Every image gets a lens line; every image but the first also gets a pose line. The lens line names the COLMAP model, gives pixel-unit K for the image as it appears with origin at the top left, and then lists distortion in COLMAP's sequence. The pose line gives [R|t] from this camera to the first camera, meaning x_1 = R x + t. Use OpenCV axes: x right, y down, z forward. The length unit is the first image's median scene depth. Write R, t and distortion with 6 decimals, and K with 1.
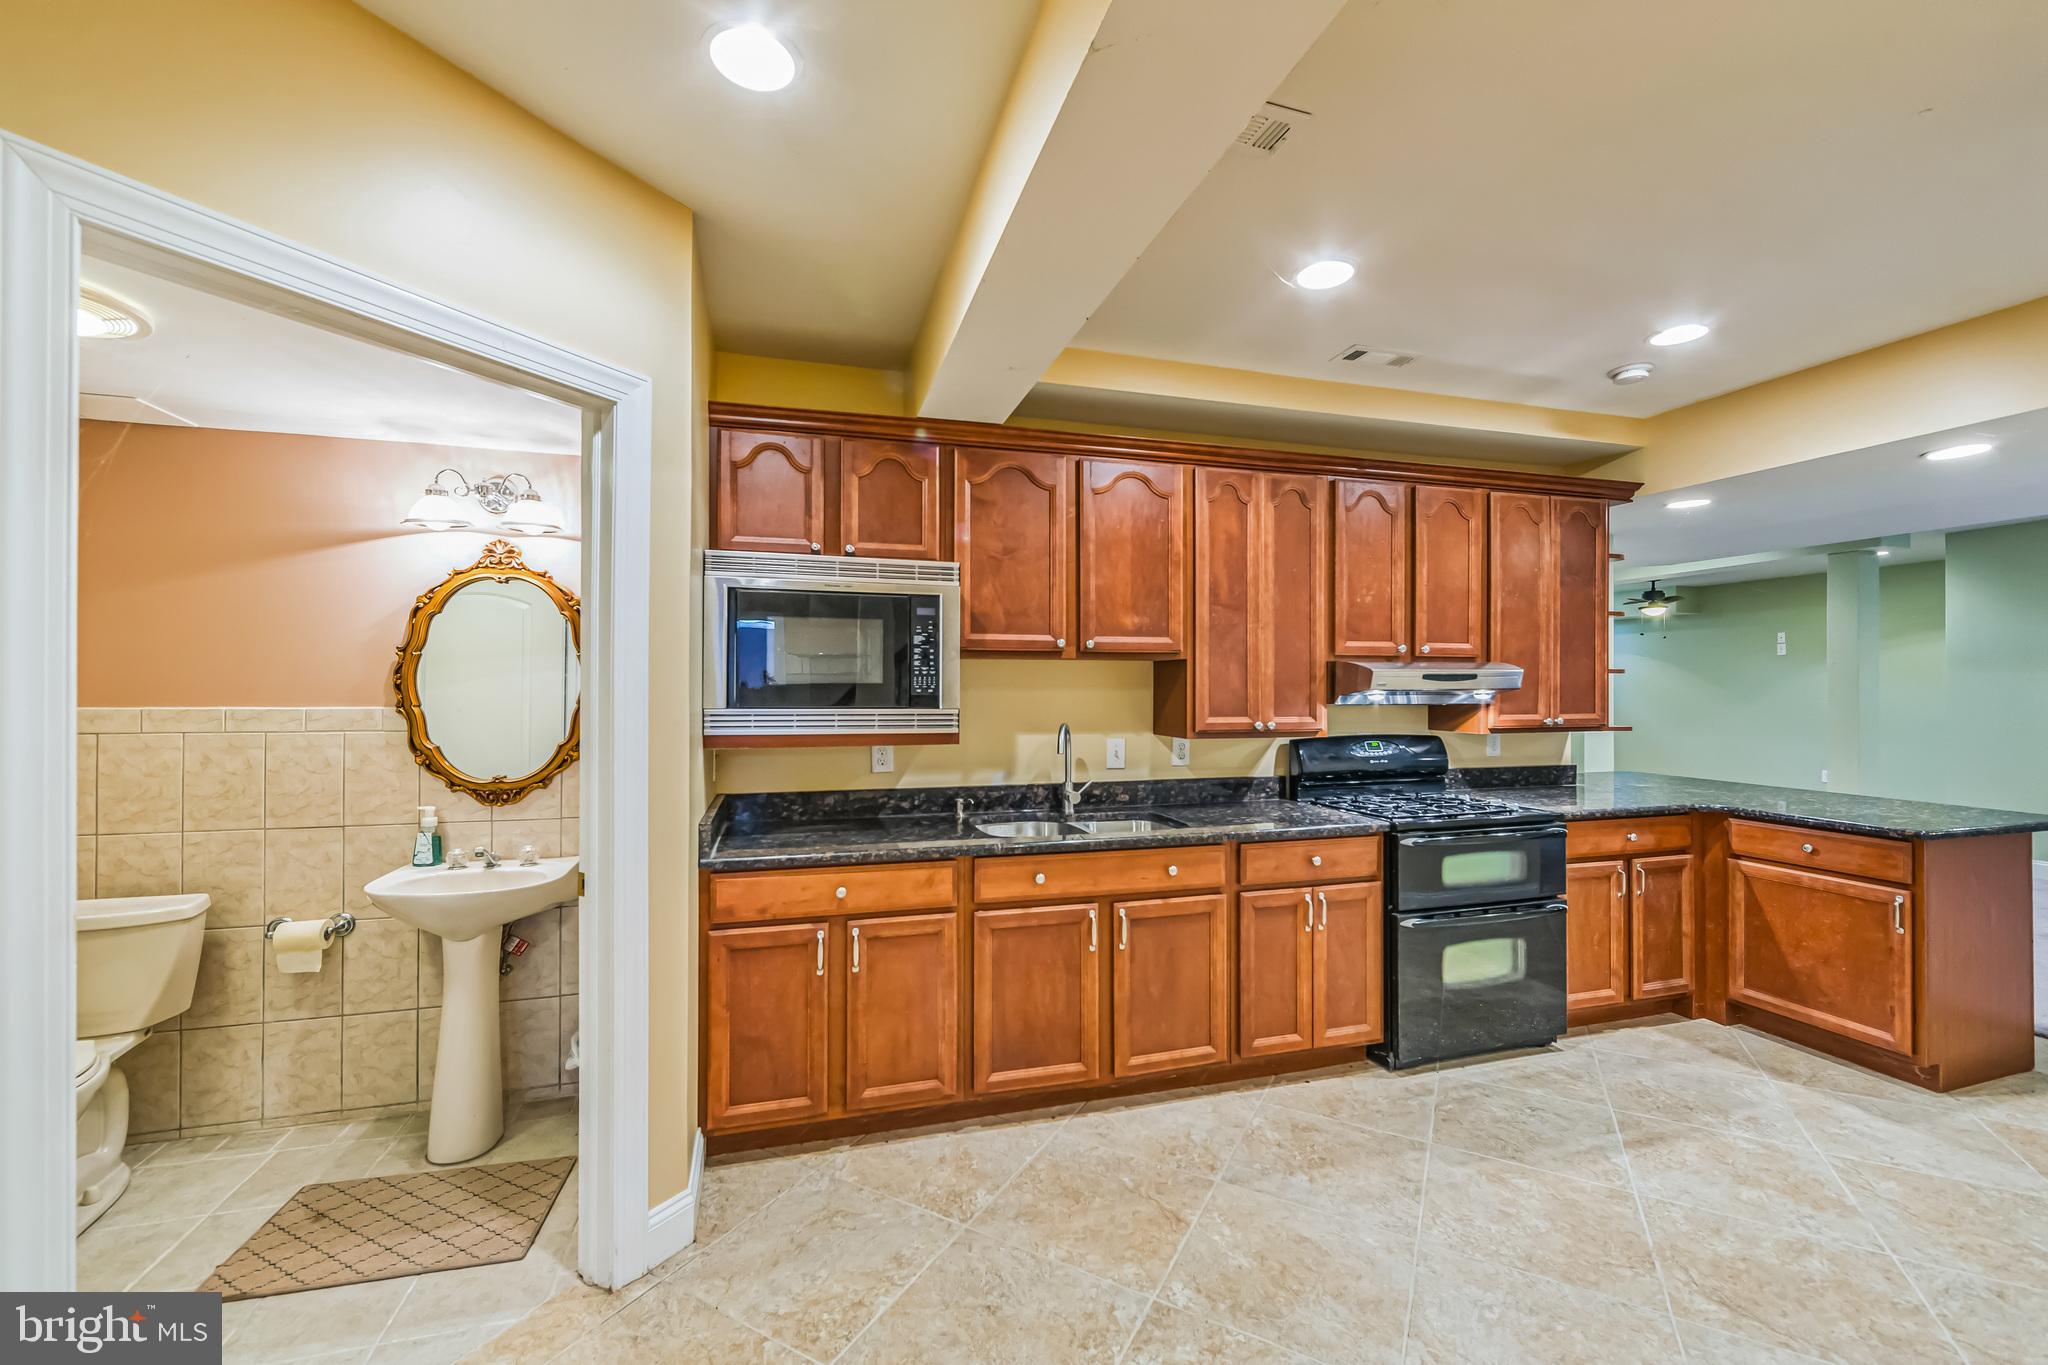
lens RADIAL K [[817.3, 0, 1030.6], [0, 817.3, 683.7], [0, 0, 1]] dist [0.014045, -0.000244]
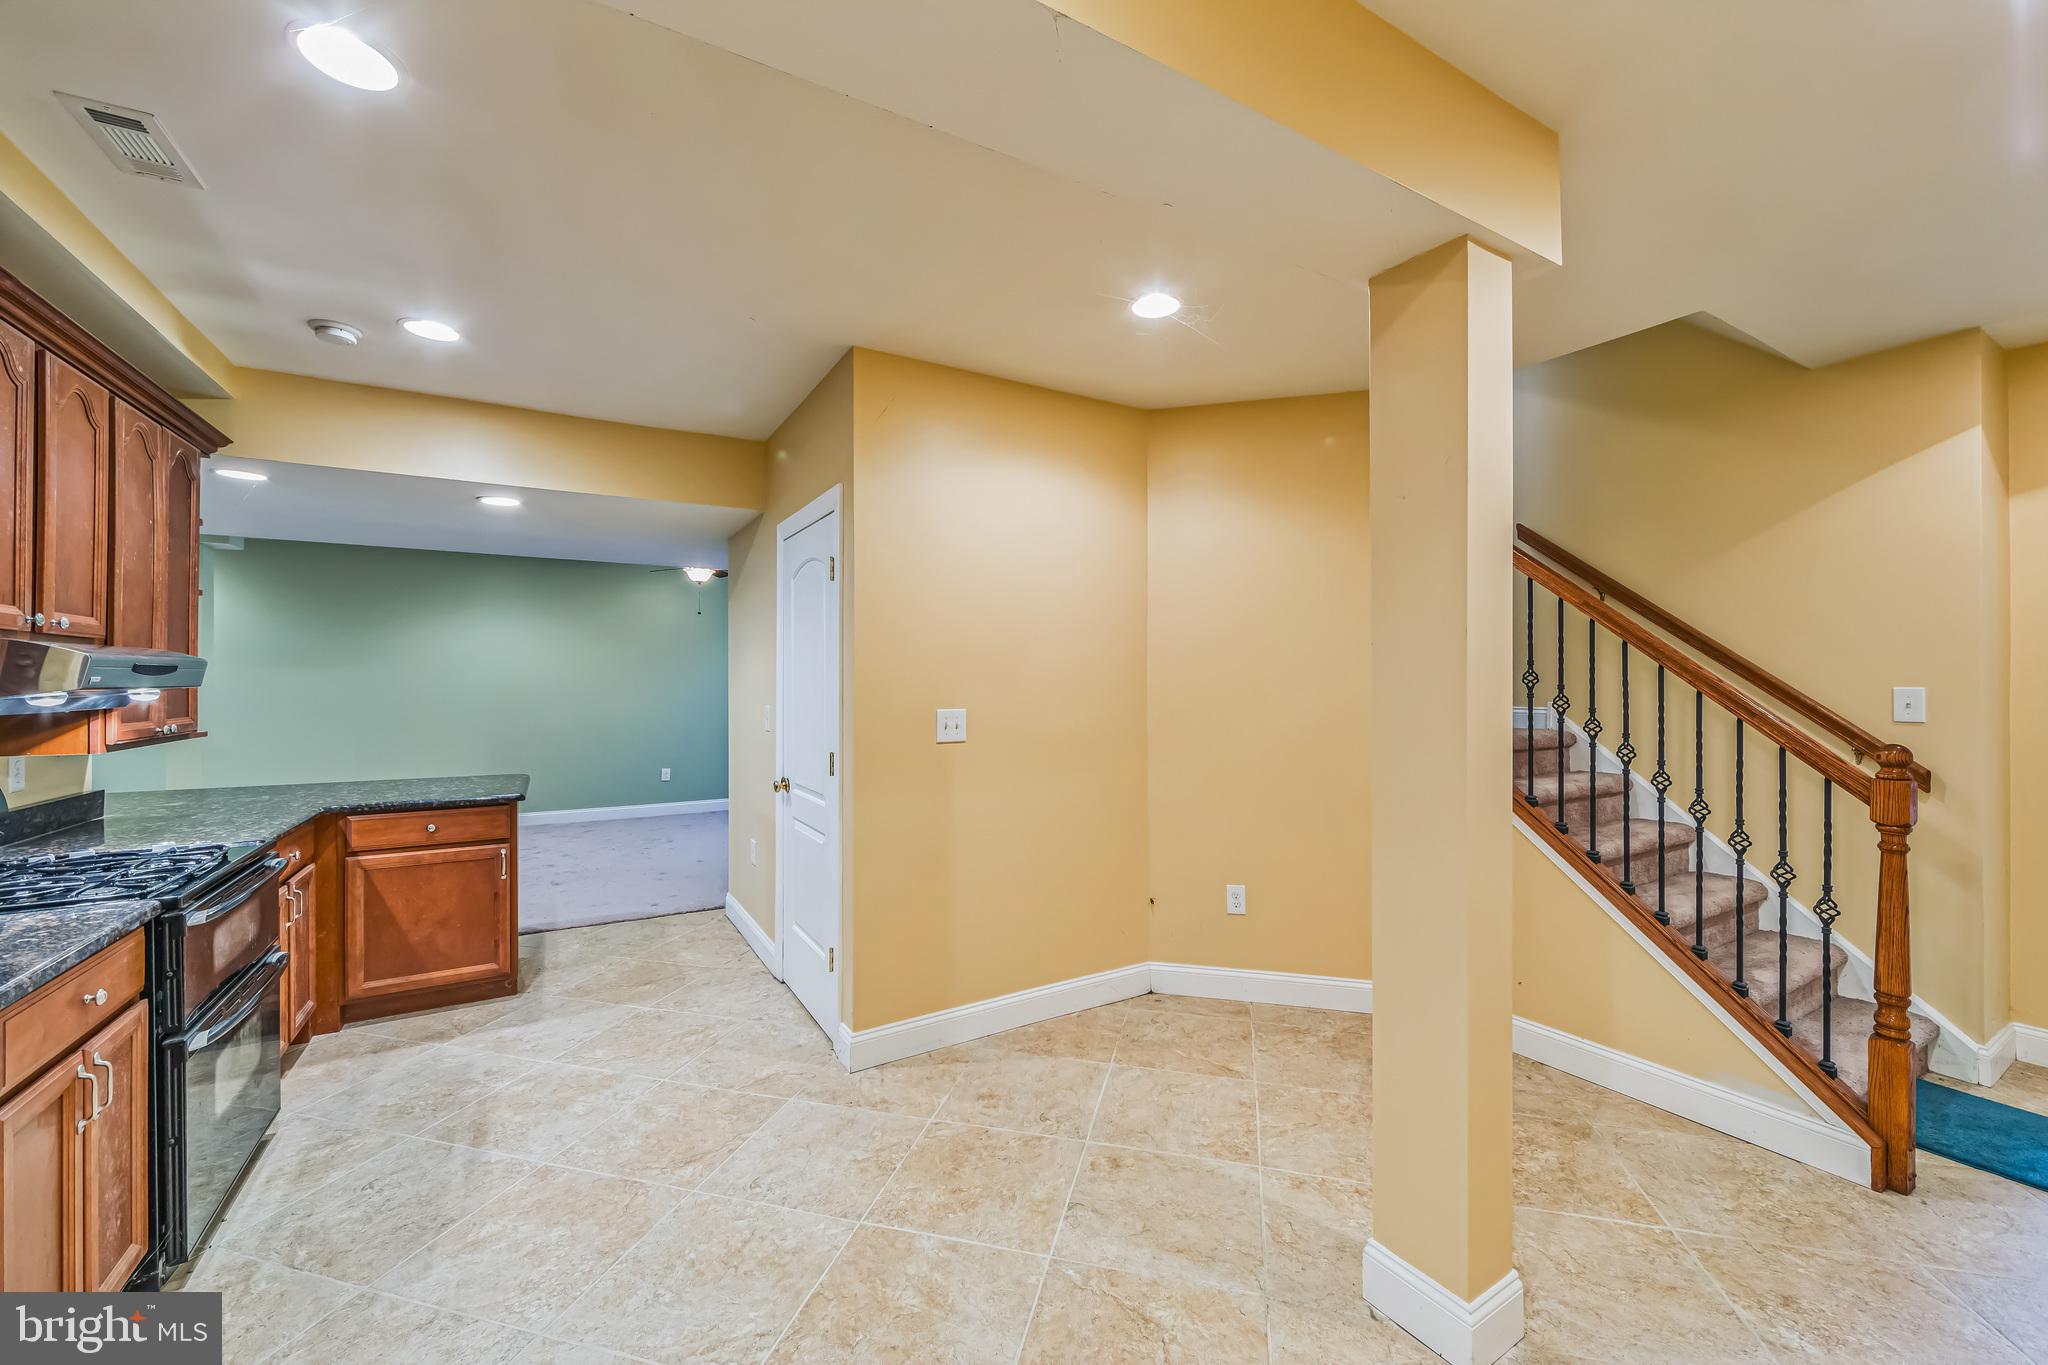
lens RADIAL K [[817.3, 0, 1036.3], [0, 817.3, 682.6], [0, 0, 1]] dist [0.014045, -0.000244]
pose [[-0.232981, -0.002070, 0.972479, -0.324832], [-0.004296, 0.999990, 0.001099, -0.000714], [-0.972472, -0.003922, -0.232988, 0.475373]]
